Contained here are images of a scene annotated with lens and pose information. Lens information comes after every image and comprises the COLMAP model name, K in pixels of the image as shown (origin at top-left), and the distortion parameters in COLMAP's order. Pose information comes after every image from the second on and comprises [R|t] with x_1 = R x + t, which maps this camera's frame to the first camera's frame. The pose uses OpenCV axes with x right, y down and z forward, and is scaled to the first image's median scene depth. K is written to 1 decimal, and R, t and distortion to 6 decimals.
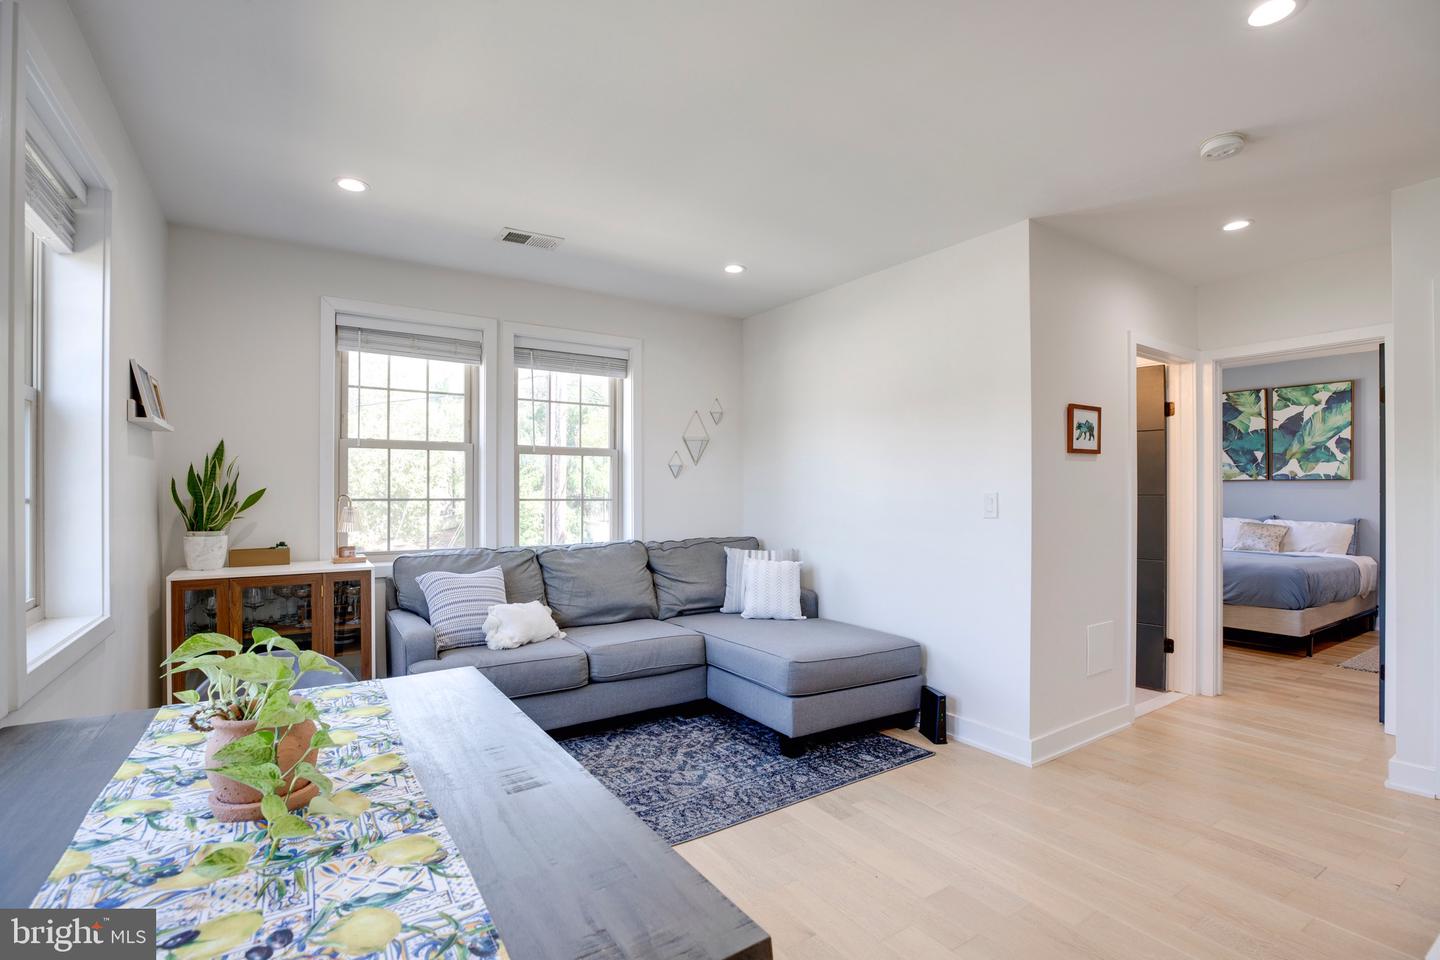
lens RADIAL K [[653.4, 0, 725.1], [0, 653.4, 501.1], [0, 0, 1]] dist [-0.000526, 0.000129]
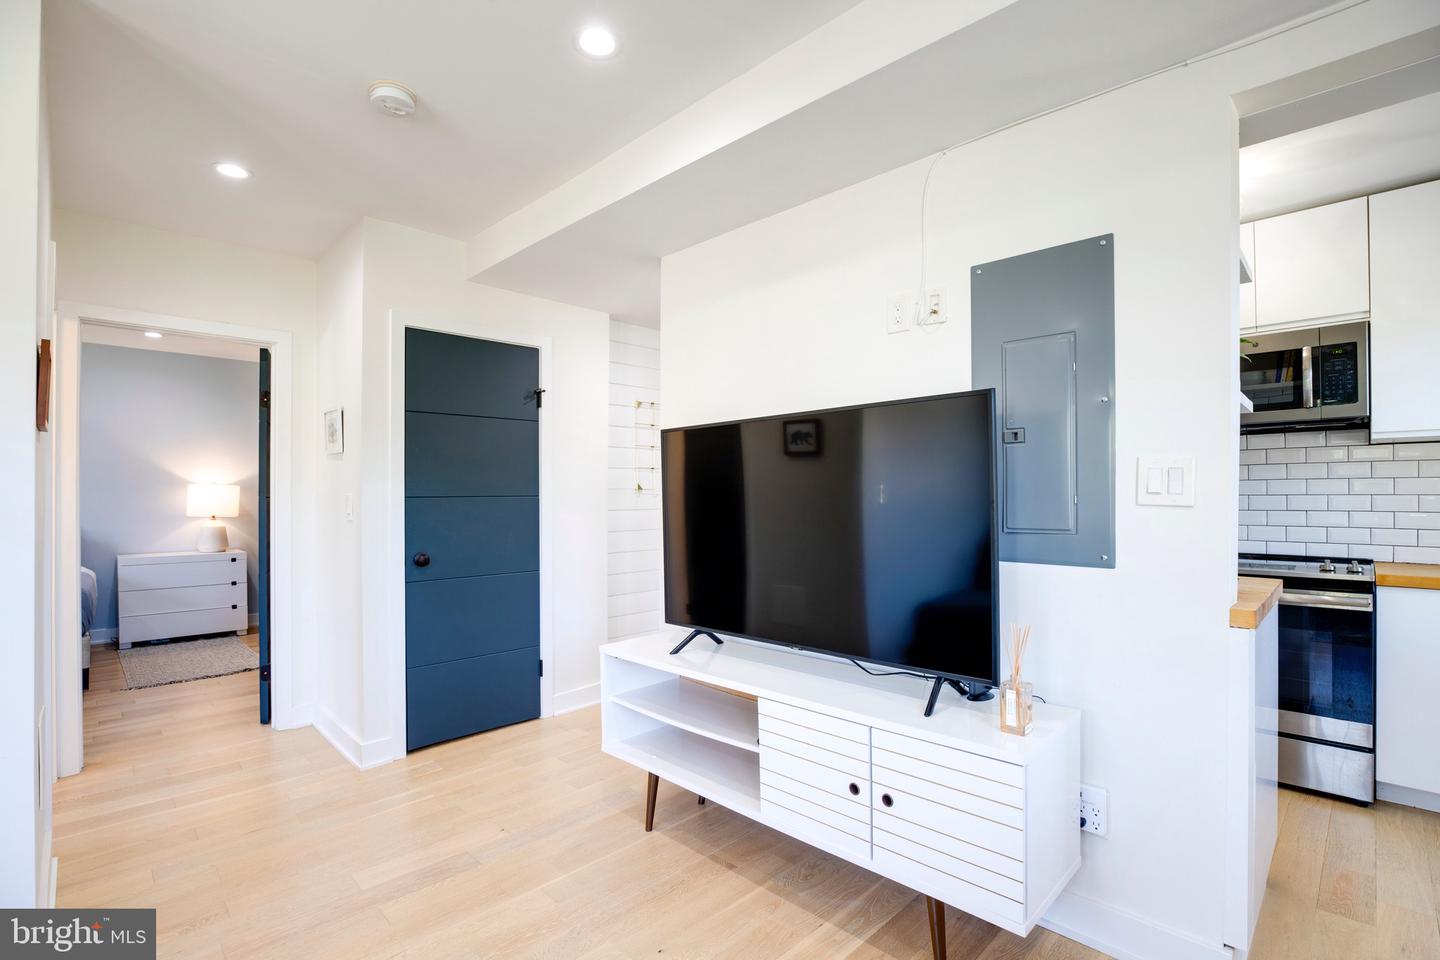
lens RADIAL K [[653.4, 0, 725.1], [0, 653.4, 501.1], [0, 0, 1]] dist [-0.000526, 0.000129]
pose [[-0.180427, 0.001455, 0.983587, -0.068840], [0.008027, 0.999968, -0.000006, -0.000497], [-0.983556, 0.007894, -0.180432, 0.271231]]
